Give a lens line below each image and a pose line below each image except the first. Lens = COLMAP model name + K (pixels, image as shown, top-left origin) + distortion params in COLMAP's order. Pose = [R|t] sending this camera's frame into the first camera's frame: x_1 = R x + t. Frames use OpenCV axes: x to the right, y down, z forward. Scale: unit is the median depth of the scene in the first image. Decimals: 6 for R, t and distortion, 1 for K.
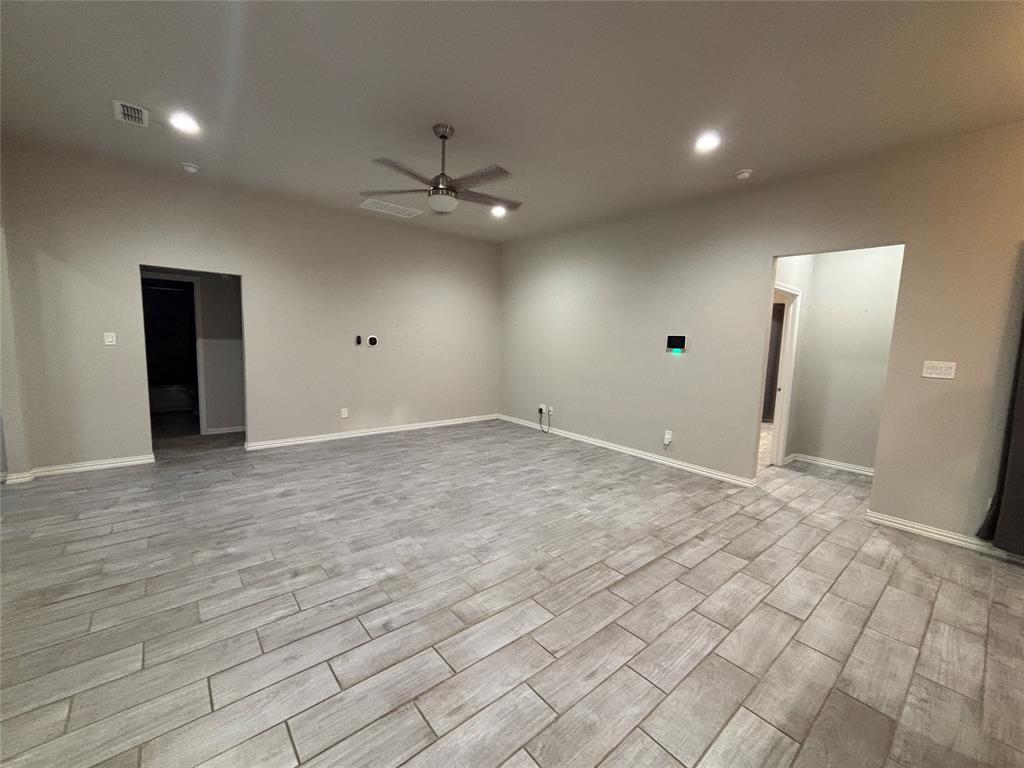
lens RADIAL K [[416.7, 0, 509.9], [0, 416.7, 381.9], [0, 0, 1]] dist [0.008796, -0.002990]
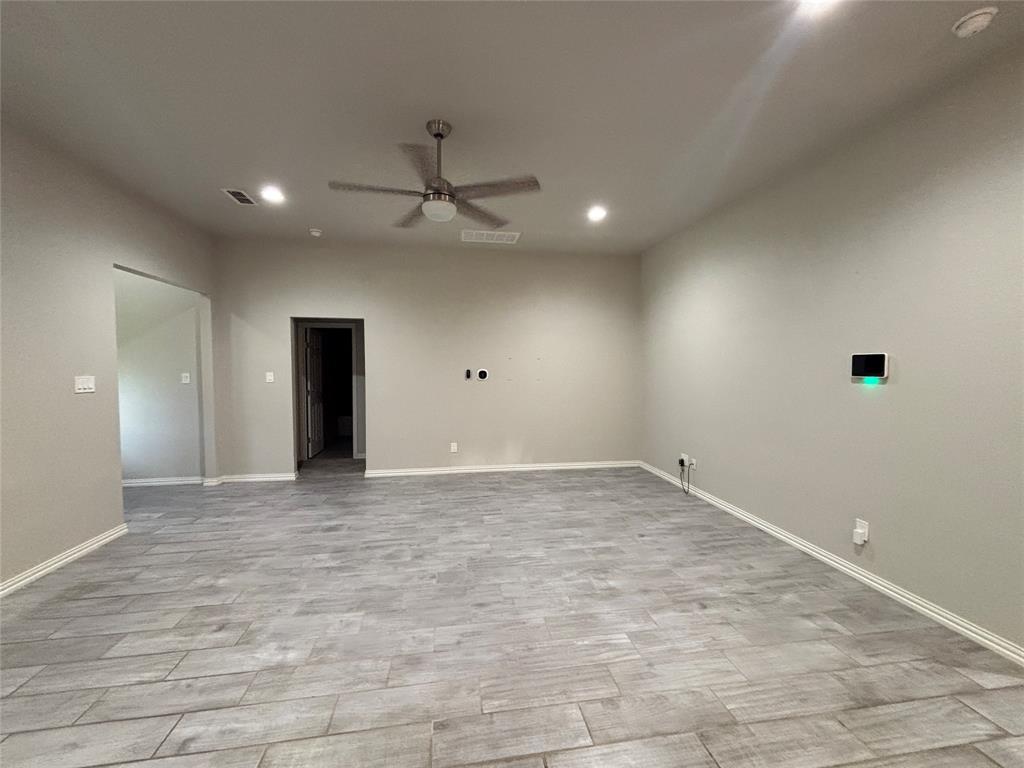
lens RADIAL K [[417.1, 0, 516.0], [0, 417.1, 380.3], [0, 0, 1]] dist [0.000514, 0.000831]
pose [[0.857841, -0.013477, -0.513738, 0.324421], [-0.028022, 0.996942, -0.072944, -0.023177], [0.513151, 0.076970, 0.854840, 0.307446]]
